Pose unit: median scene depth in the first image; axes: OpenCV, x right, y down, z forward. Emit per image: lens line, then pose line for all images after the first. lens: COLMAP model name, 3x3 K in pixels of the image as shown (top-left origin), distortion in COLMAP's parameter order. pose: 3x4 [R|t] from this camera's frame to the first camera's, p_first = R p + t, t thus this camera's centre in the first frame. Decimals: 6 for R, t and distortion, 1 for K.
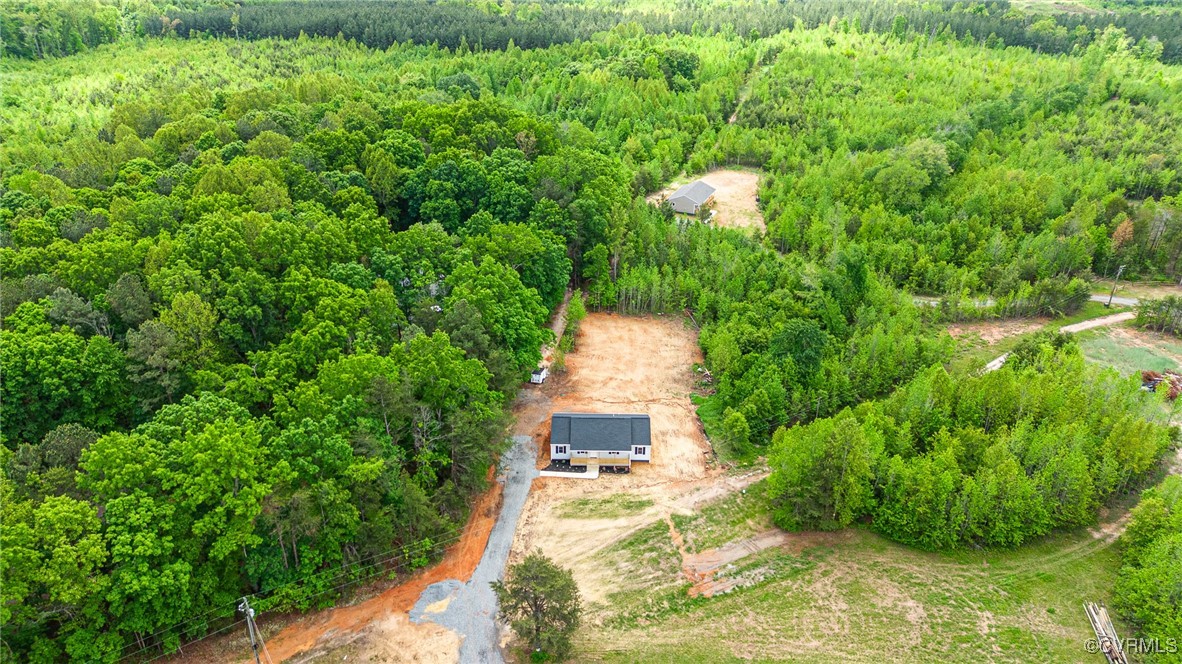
lens RADIAL K [[825.2, 0, 591.8], [0, 825.2, 328.7], [0, 0, 1]] dist [0.076380, -0.077065]
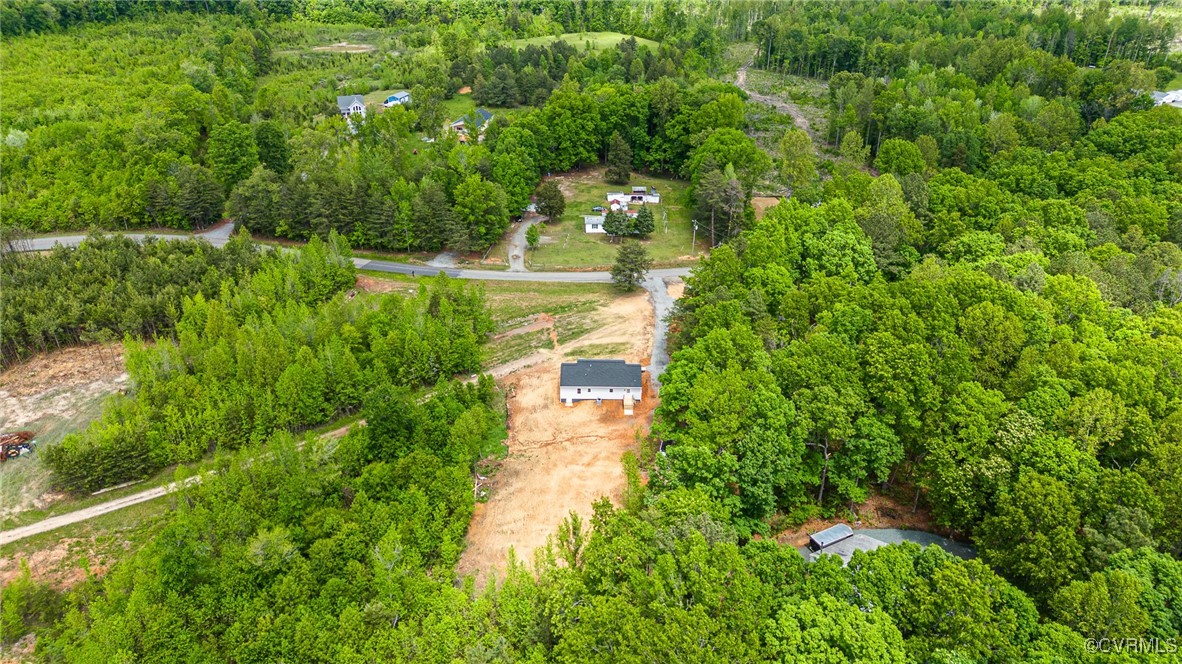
lens RADIAL K [[821.2, 0, 591.0], [0, 821.2, 332.0], [0, 0, 1]] dist [0.108482, -0.146817]
pose [[-0.999797, -0.019387, -0.005496, 0.034243], [-0.015589, 0.571345, 0.820562, -0.938564], [-0.012768, 0.820481, -0.571531, 1.688782]]
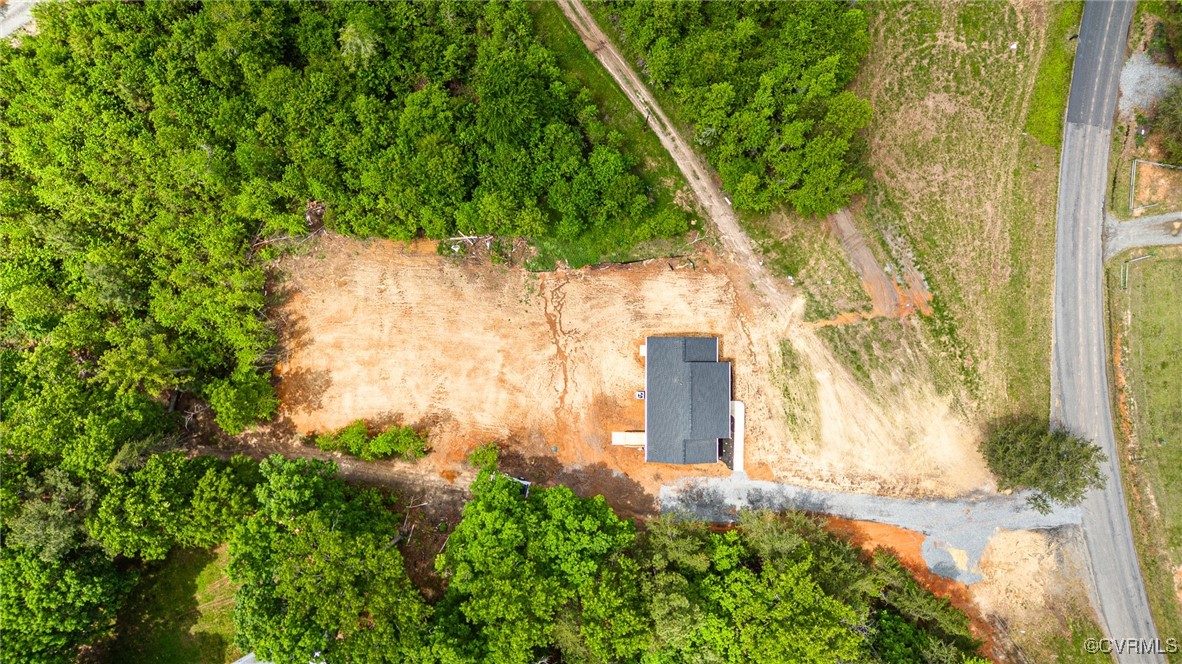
lens RADIAL K [[825.2, 0, 591.8], [0, 825.2, 328.7], [0, 0, 1]] dist [0.076380, -0.077065]
pose [[0.001351, -0.999830, 0.018415, 0.065323], [0.432760, 0.017186, 0.901346, -0.641369], [-0.901508, 0.006752, 0.432709, 0.757294]]
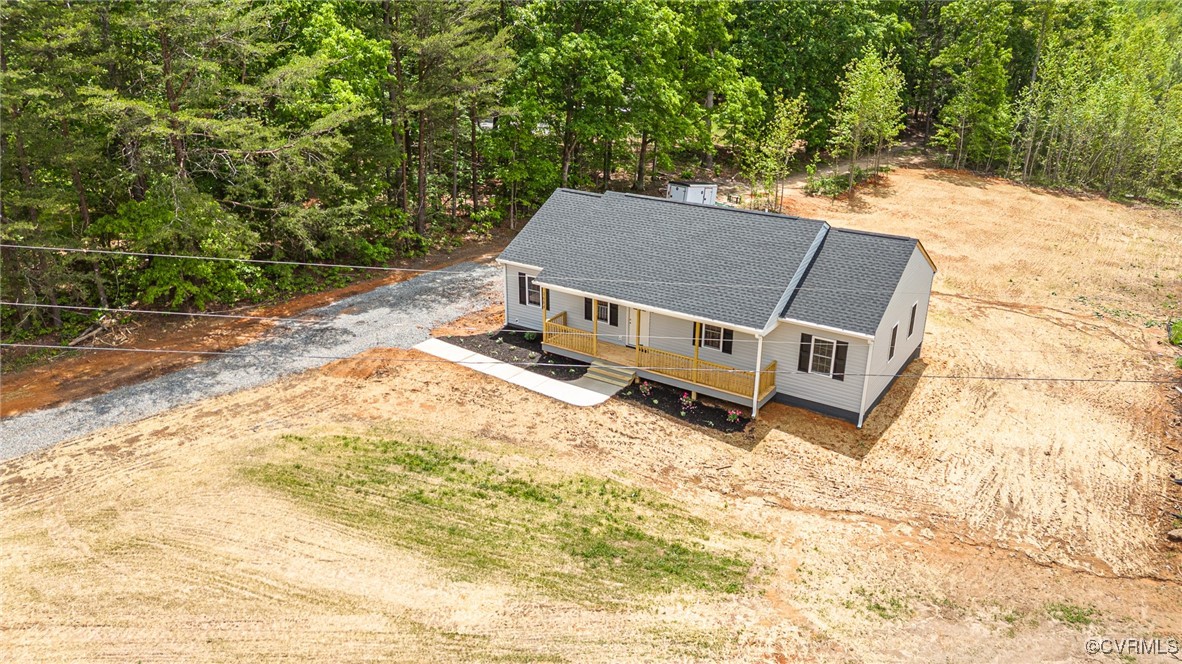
lens RADIAL K [[825.2, 0, 591.8], [0, 825.2, 328.7], [0, 0, 1]] dist [0.076380, -0.077065]
pose [[0.838504, 0.192580, -0.509729, 0.118499], [-0.243340, 0.969343, -0.034068, 0.163606], [0.487541, 0.152604, 0.859660, 0.782408]]
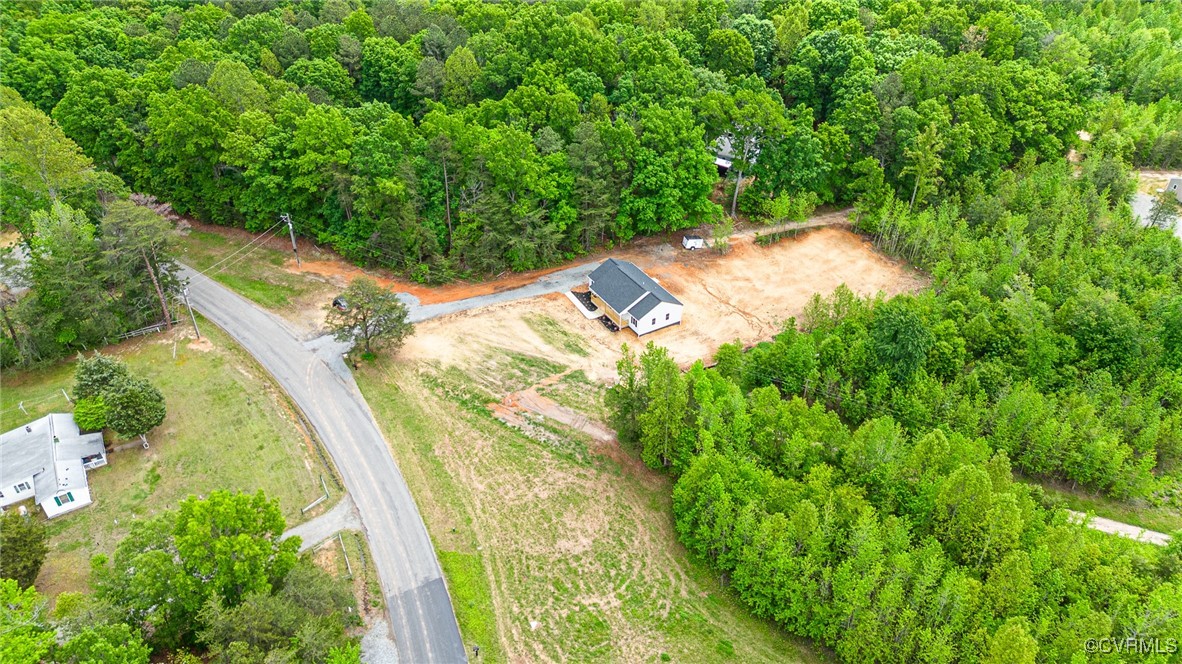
lens RADIAL K [[819.0, 0, 592.0], [0, 819.0, 335.4], [0, 0, 1]] dist [0.097227, -0.115986]
pose [[0.520911, 0.494000, -0.696143, 0.750104], [-0.387812, 0.863463, 0.322542, -0.144799], [0.760430, 0.101957, 0.641367, 0.310779]]
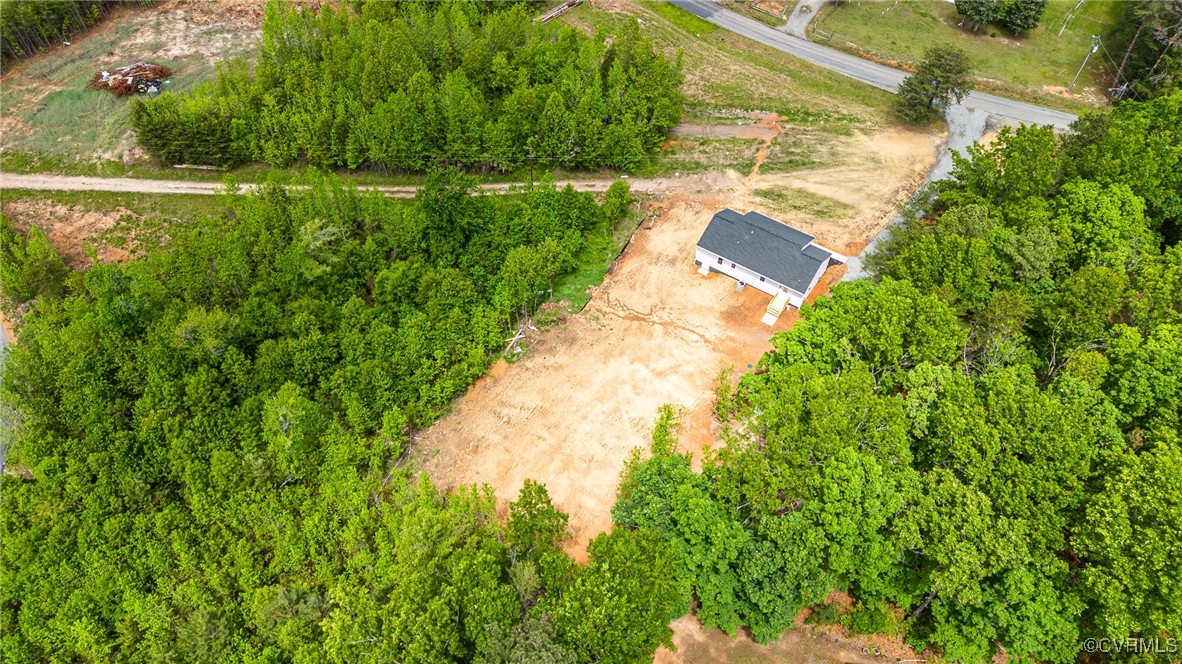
lens RADIAL K [[819.0, 0, 592.0], [0, 819.0, 335.4], [0, 0, 1]] dist [0.097227, -0.115986]
pose [[-0.834058, -0.445666, 0.325159, -0.158528], [0.219281, 0.273025, 0.936682, -0.692956], [-0.506224, 0.852549, -0.129993, 1.305786]]
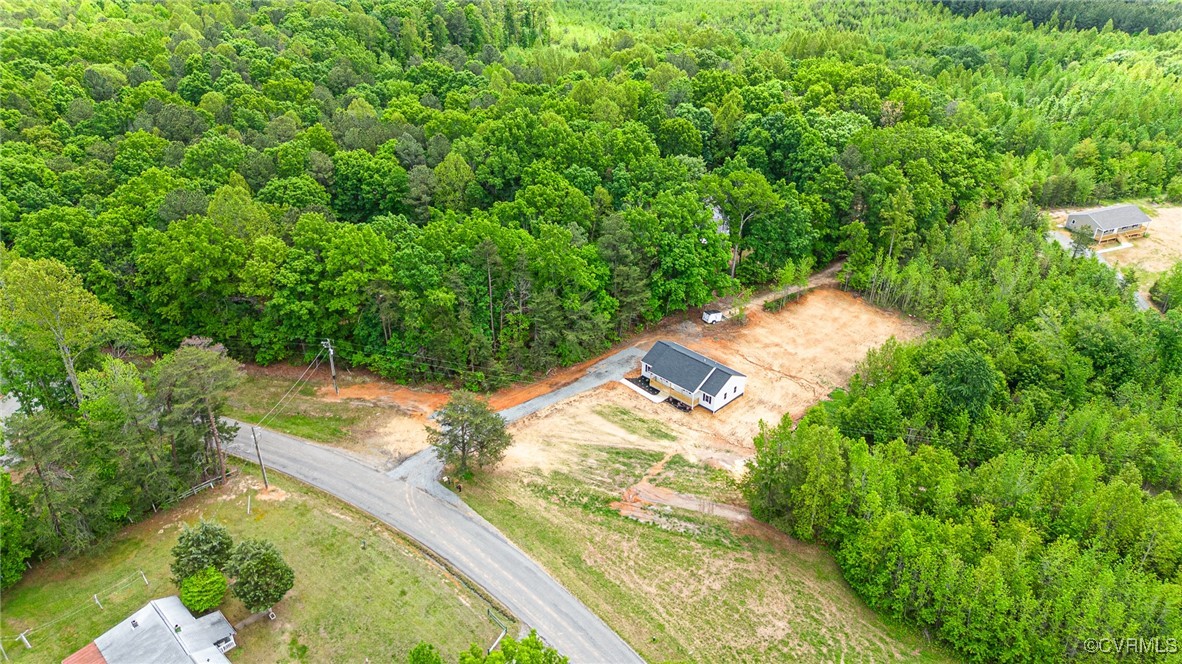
lens RADIAL K [[821.2, 0, 591.0], [0, 821.2, 332.0], [0, 0, 1]] dist [0.108482, -0.146817]
pose [[0.719139, 0.339619, -0.606217, 0.554624], [-0.313892, 0.937110, 0.152633, -0.042819], [0.619929, 0.080522, 0.780516, 0.094569]]
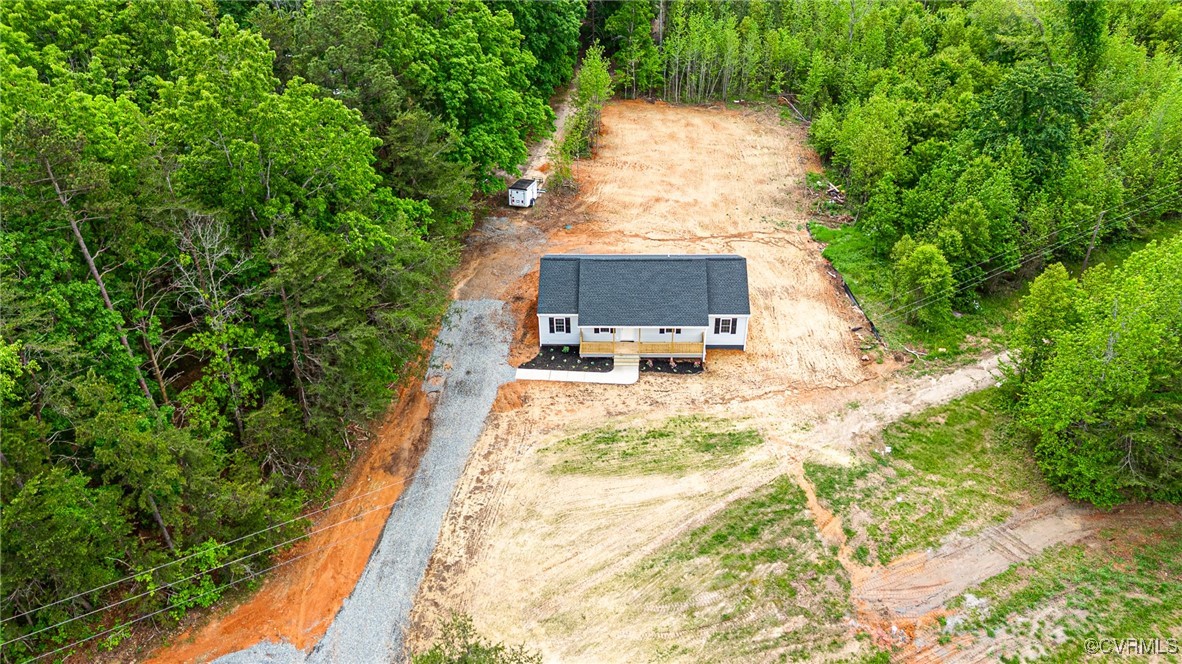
lens RADIAL K [[871.1, 0, 593.0], [0, 871.1, 335.1], [0, 0, 1]] dist [0.120381, -0.171195]
pose [[0.999404, -0.008839, -0.033365, -0.001181], [0.013391, 0.990233, 0.138777, 0.082493], [0.031812, -0.139141, 0.989762, 0.500522]]
